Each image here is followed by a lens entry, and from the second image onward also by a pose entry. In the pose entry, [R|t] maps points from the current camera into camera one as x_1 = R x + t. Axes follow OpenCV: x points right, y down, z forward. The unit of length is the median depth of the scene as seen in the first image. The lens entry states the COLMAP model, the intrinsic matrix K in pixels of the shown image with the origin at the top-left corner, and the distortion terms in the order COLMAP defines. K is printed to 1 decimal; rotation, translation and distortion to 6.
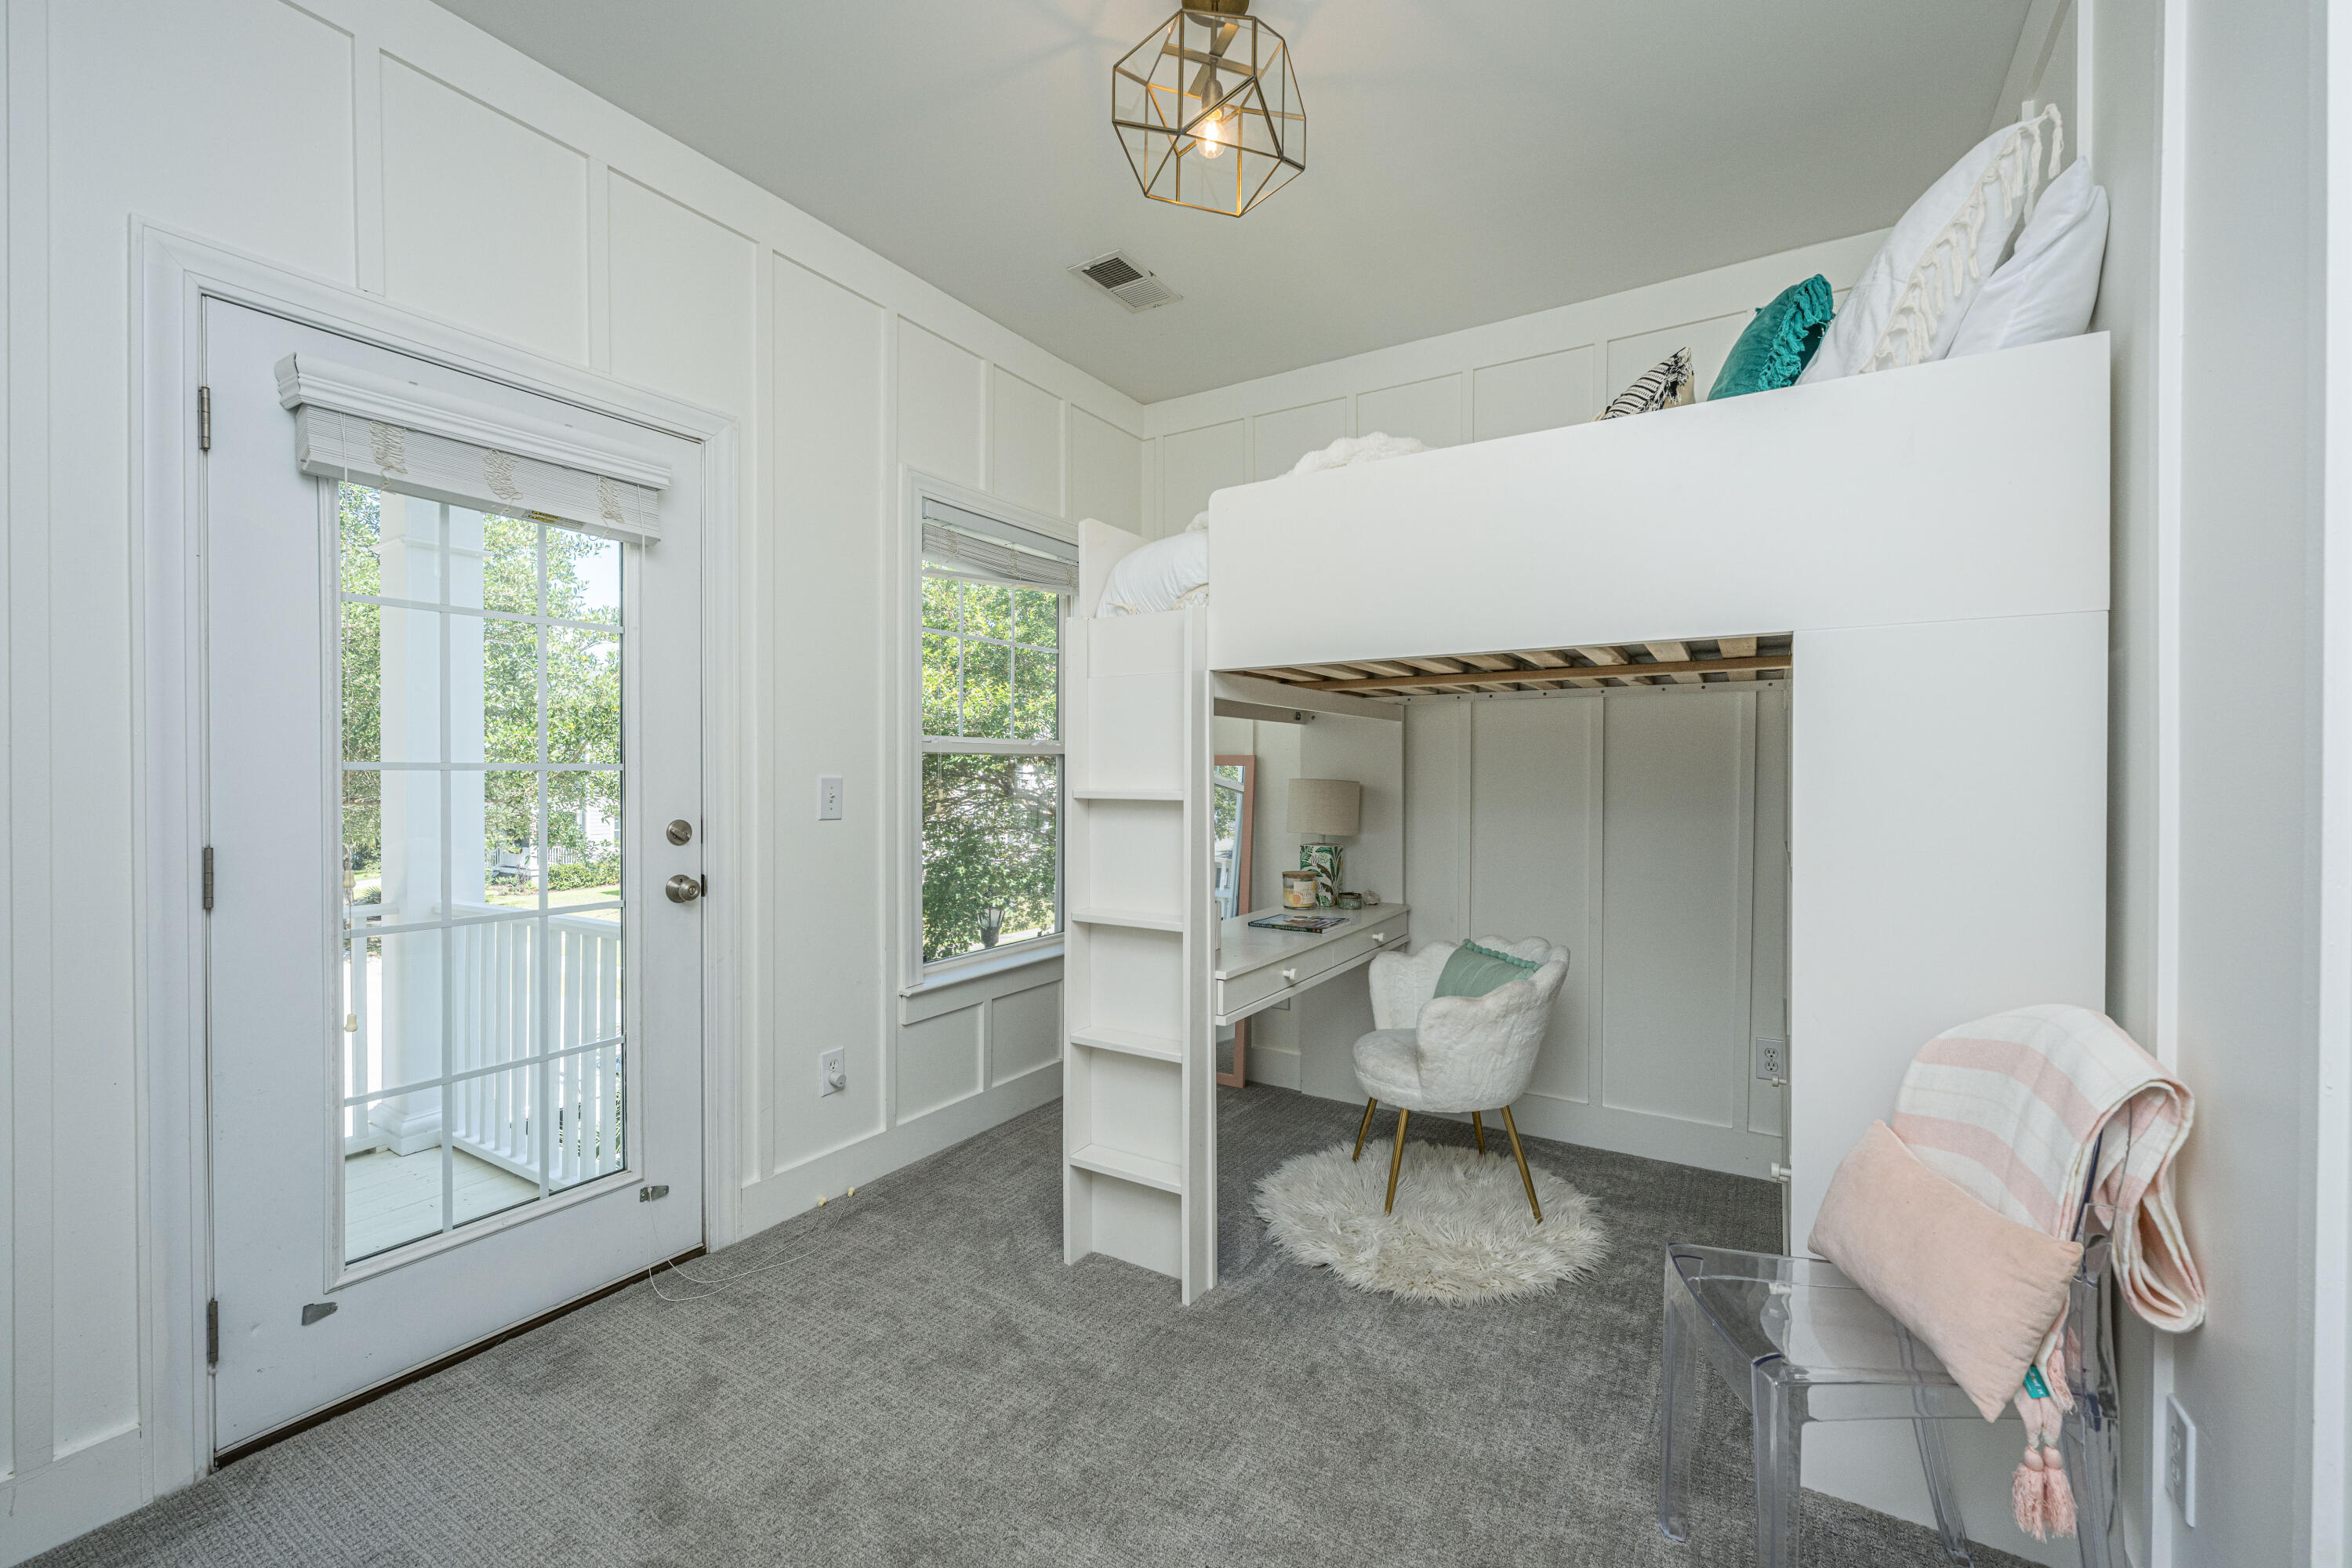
lens RADIAL K [[967.8, 0, 1177.0], [0, 967.8, 775.7], [0, 0, 1]] dist [0.001126, -0.000082]
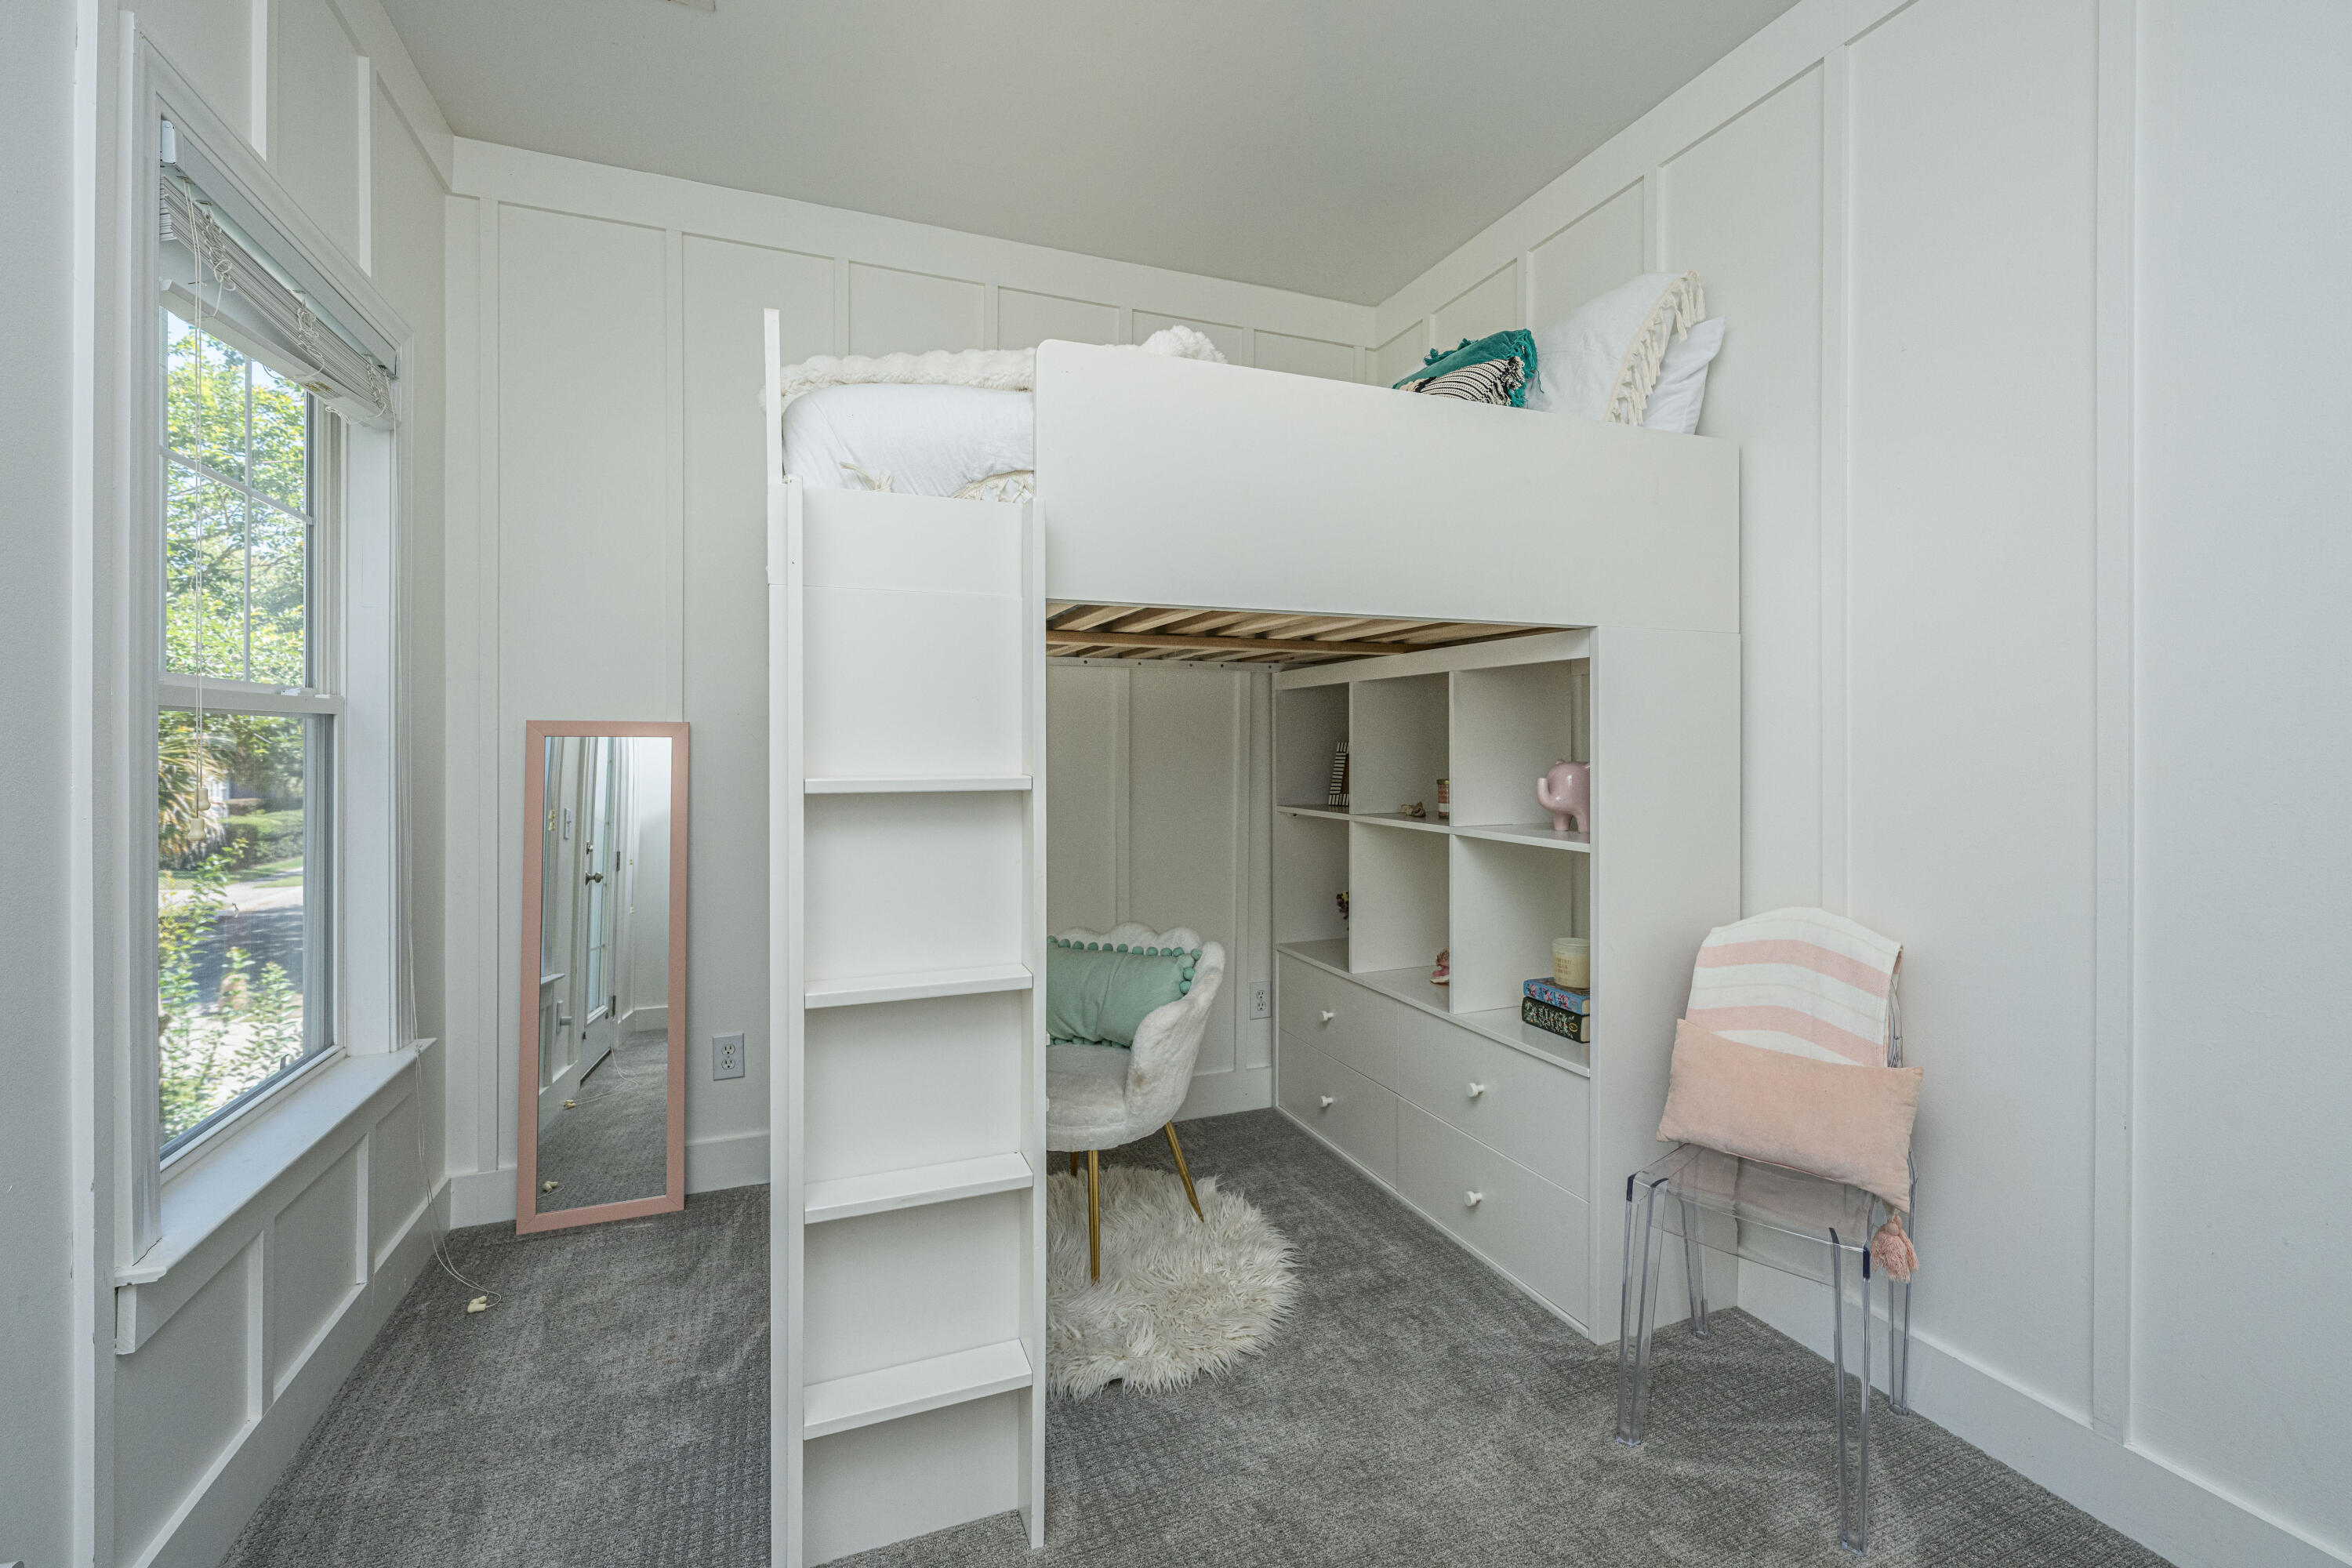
lens RADIAL K [[967.8, 0, 1168.4], [0, 967.8, 750.9], [0, 0, 1]] dist [0.001126, -0.000082]
pose [[0.592384, -0.005913, 0.805634, -0.455767], [0.003707, 0.999982, 0.004613, -0.003678], [-0.805647, 0.000253, 0.592396, 0.521987]]
